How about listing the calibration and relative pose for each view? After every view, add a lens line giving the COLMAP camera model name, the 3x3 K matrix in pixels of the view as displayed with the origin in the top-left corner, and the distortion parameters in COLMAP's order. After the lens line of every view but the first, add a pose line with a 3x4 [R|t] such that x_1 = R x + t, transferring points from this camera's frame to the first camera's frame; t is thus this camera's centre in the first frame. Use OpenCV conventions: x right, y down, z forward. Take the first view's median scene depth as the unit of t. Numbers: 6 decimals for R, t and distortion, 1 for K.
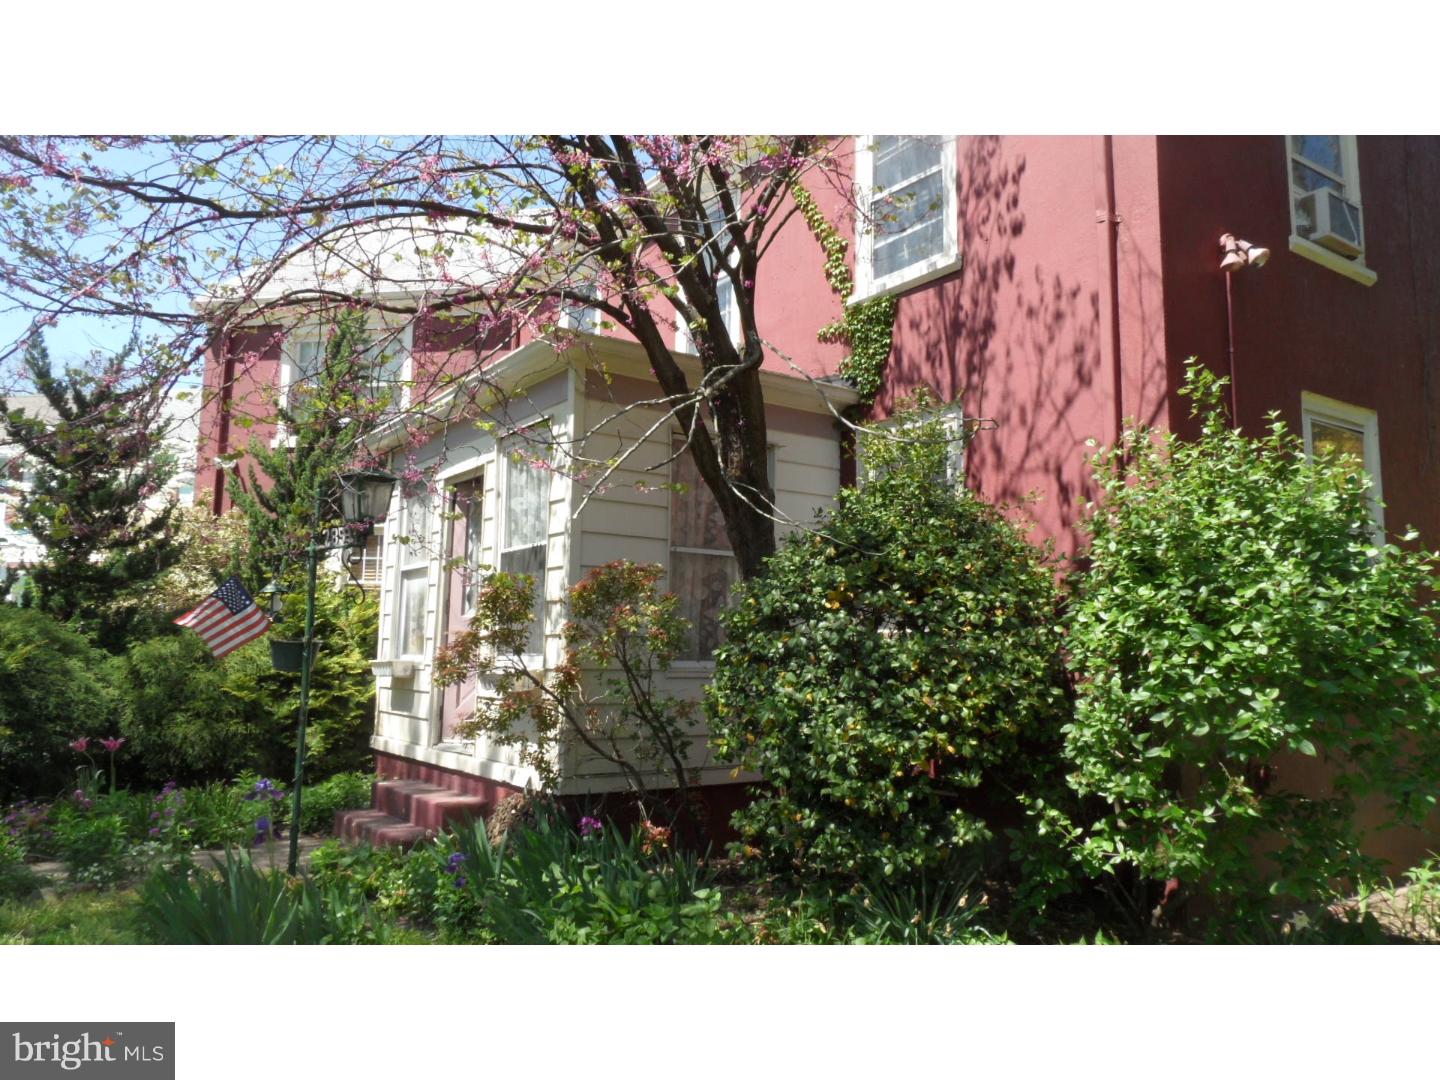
lens RADIAL K [[1080.1, 0, 718.4], [0, 1080.1, 533.2], [0, 0, 1]] dist [-0.005084, 0.010506]
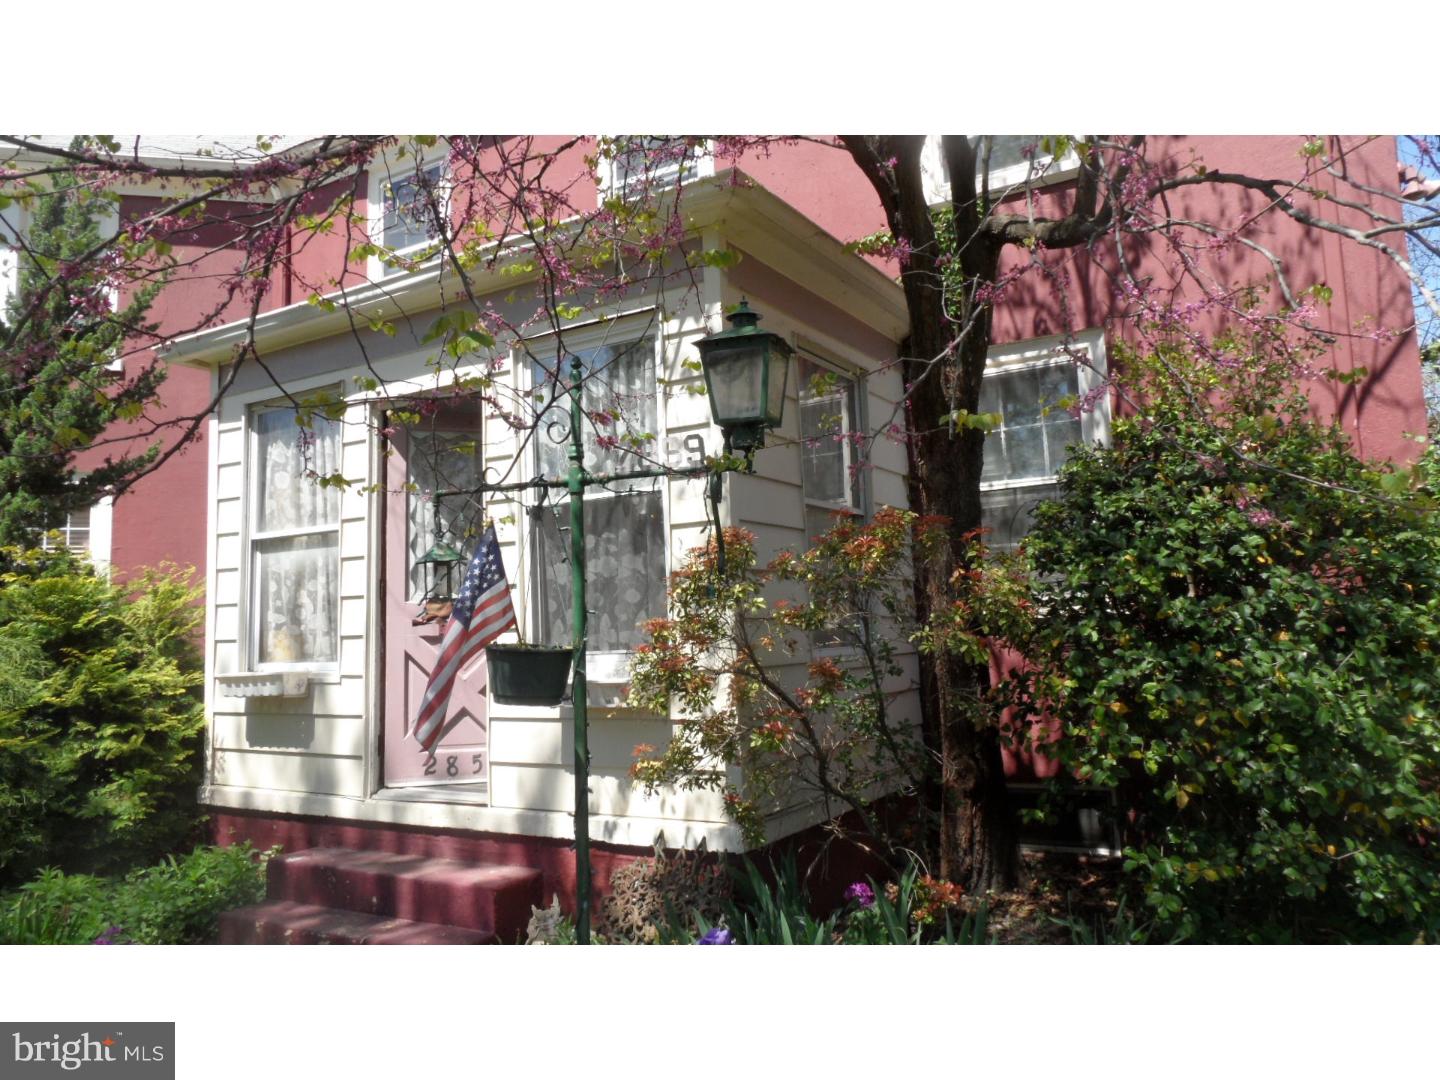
lens RADIAL K [[1070.2, 0, 718.9], [0, 1070.2, 517.6], [0, 0, 1]] dist [0.004205, 0.004890]
pose [[0.916310, -0.000115, 0.400469, -0.320060], [-0.000160, 1.000000, 0.000654, 0.021813], [-0.400469, -0.000664, 0.916310, 0.284763]]
